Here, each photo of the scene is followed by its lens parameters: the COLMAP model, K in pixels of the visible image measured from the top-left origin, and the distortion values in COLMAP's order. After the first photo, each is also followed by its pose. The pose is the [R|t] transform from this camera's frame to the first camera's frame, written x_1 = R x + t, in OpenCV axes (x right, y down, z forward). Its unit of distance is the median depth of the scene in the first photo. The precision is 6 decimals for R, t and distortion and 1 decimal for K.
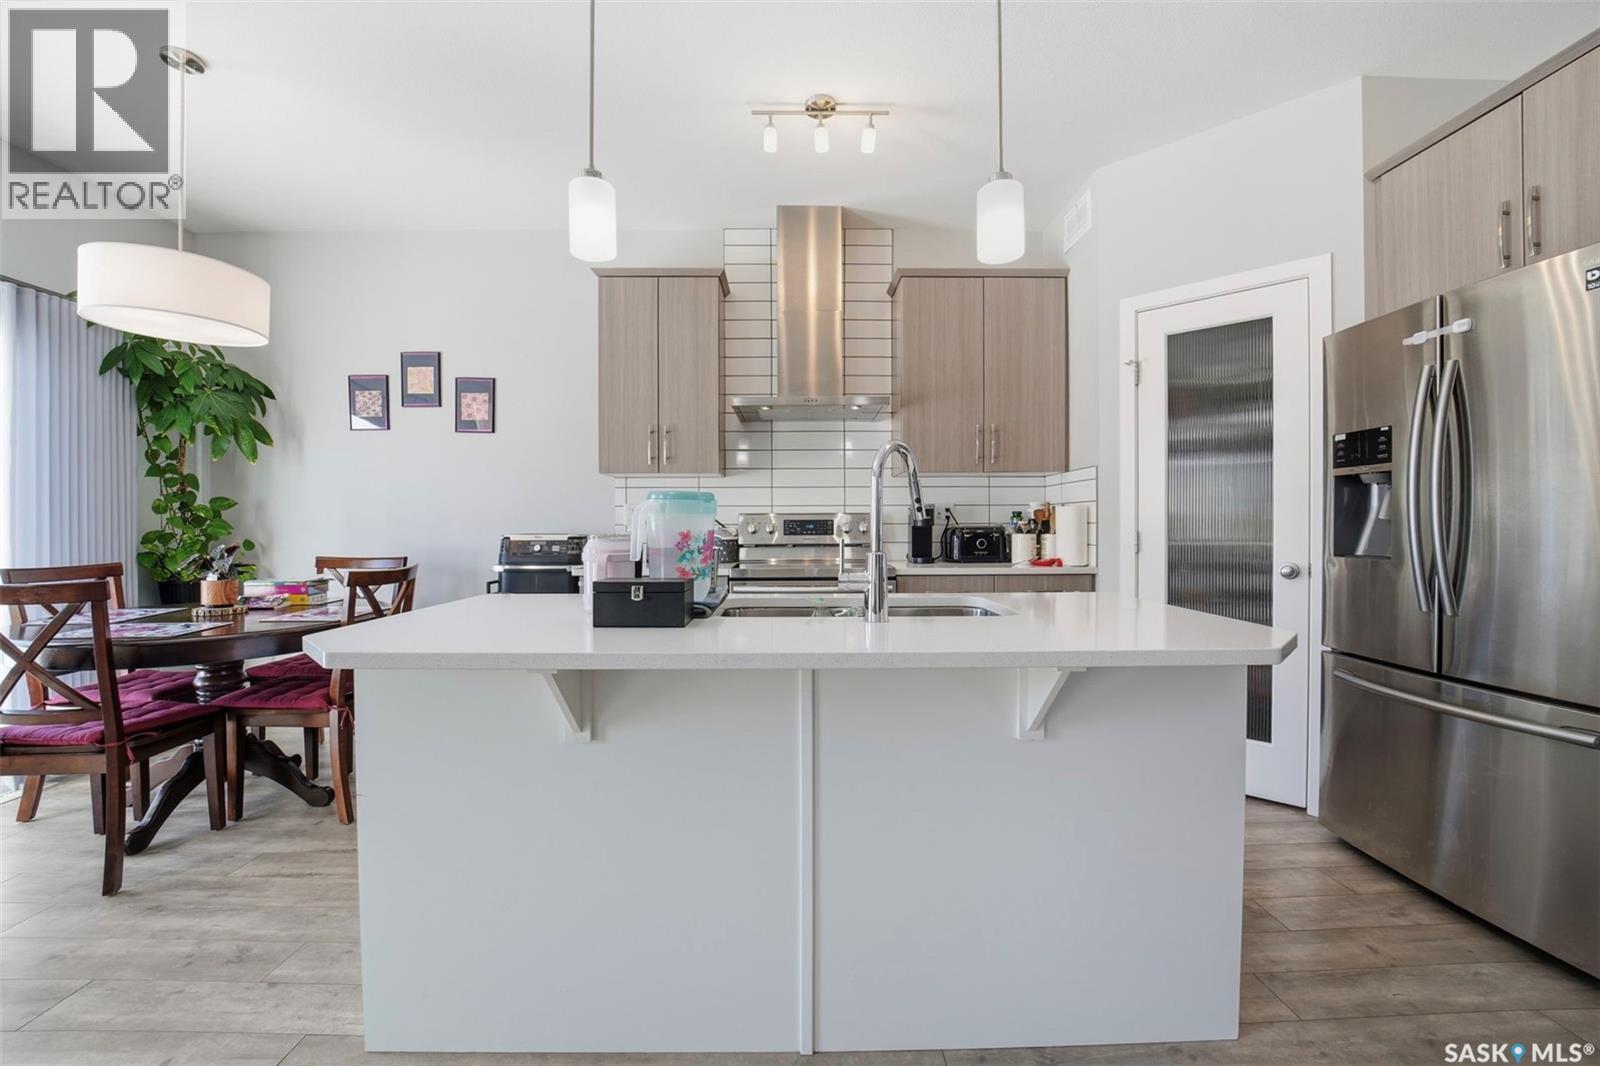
lens RADIAL K [[654.4, 0, 803.3], [0, 654.4, 533.7], [0, 0, 1]] dist [-0.023240, -0.000155]
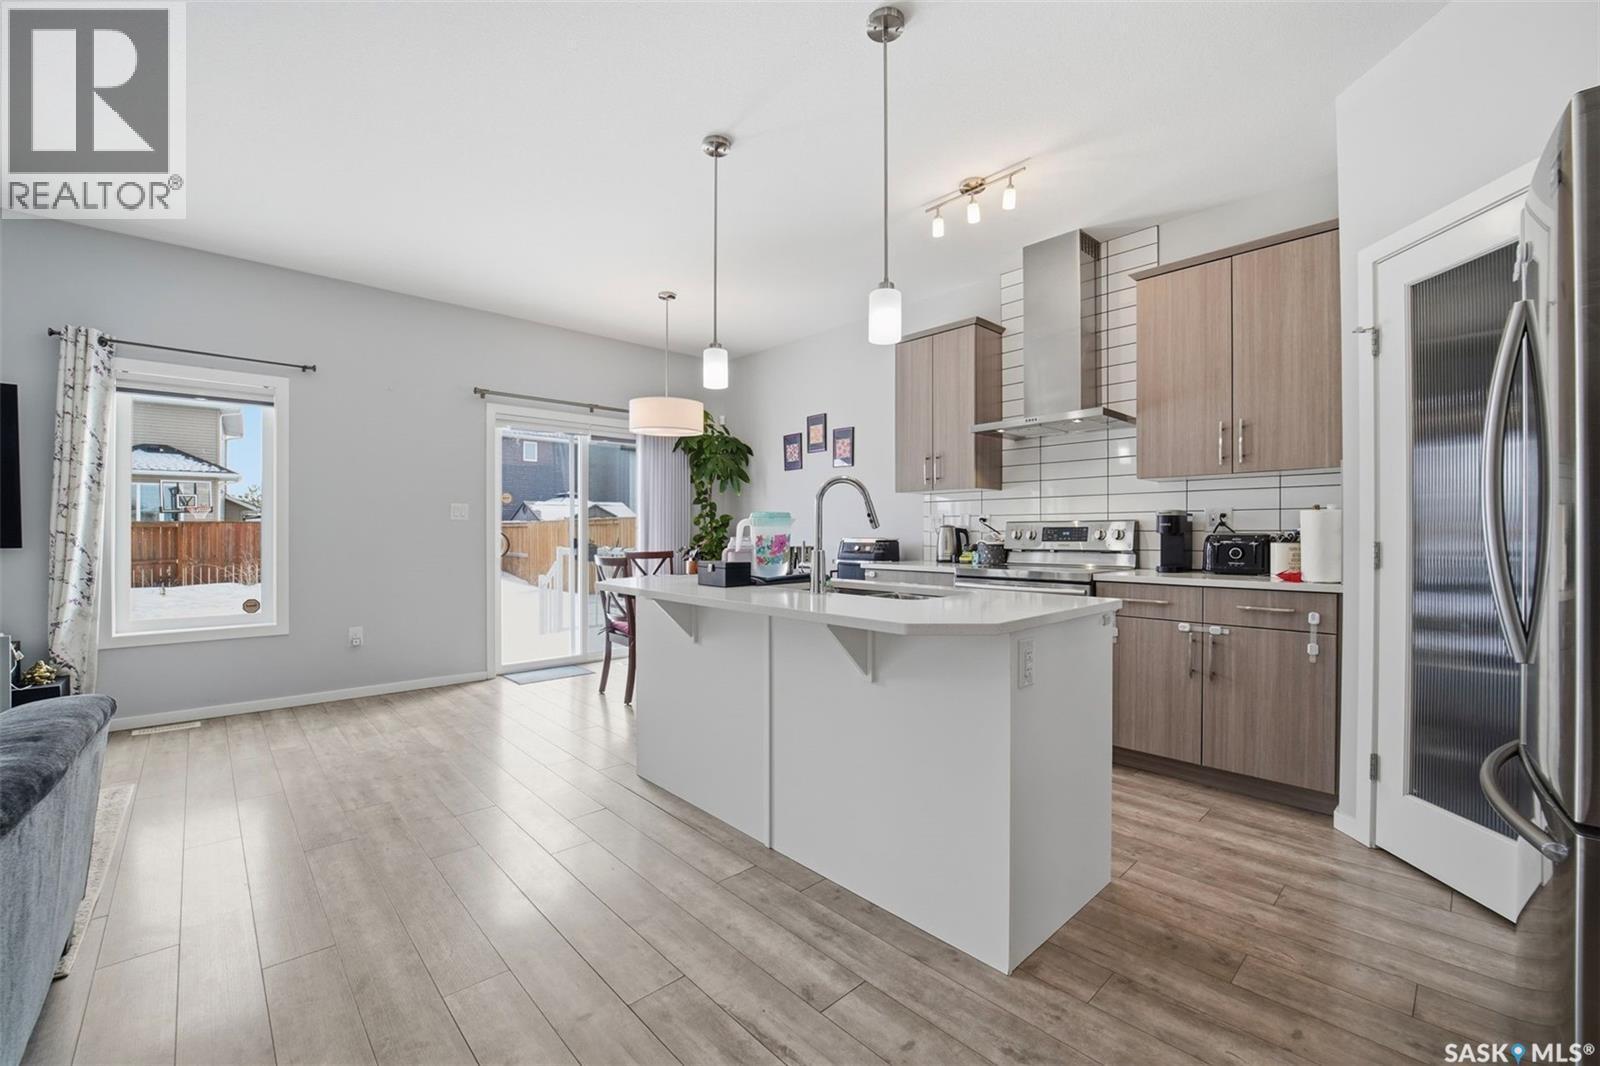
lens RADIAL K [[658.2, 0, 800.0], [0, 658.2, 533.0], [0, 0, 1]] dist [-0.017797, -0.000119]
pose [[0.668351, 0.003941, -0.743836, 0.559203], [-0.012130, 0.999911, -0.005601, -0.000509], [0.743748, 0.012766, 0.668339, -0.036902]]
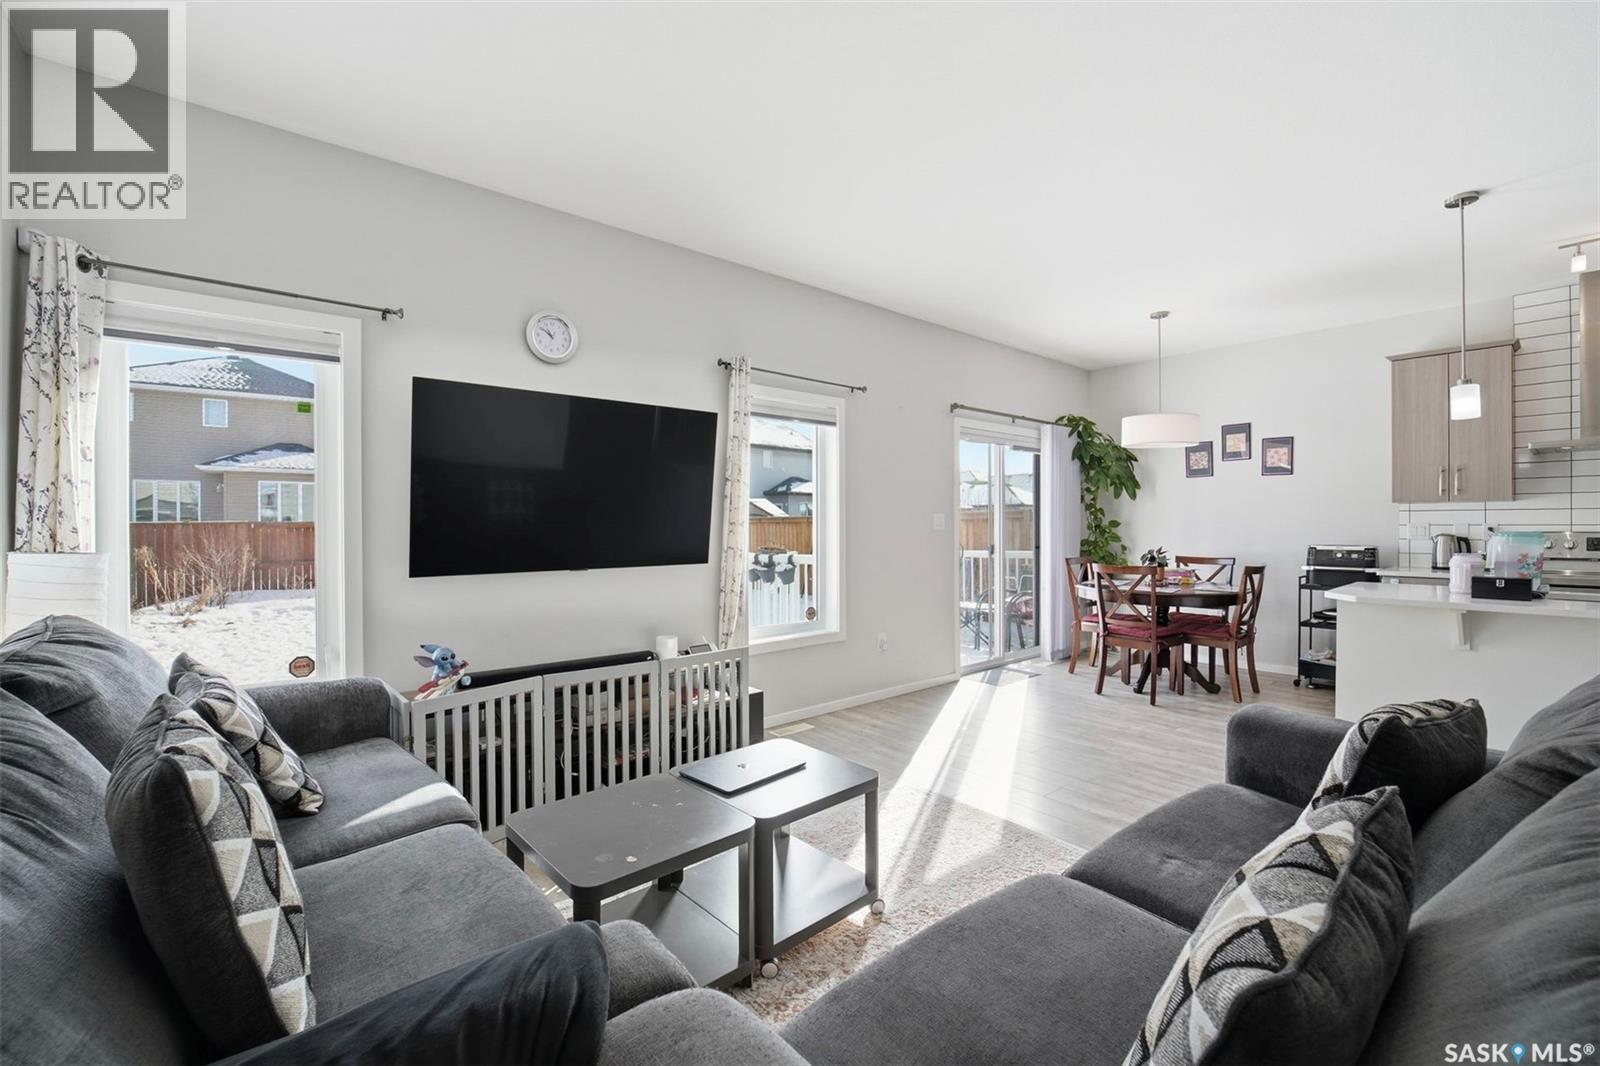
lens RADIAL K [[671.9, 0, 797.7], [0, 671.9, 534.3], [0, 0, 1]] dist [-0.027676, -0.000098]
pose [[0.630443, 0.012382, -0.776137, -0.026299], [-0.007109, 0.999923, 0.010177, -0.030992], [0.776203, -0.000898, 0.630483, -0.872148]]
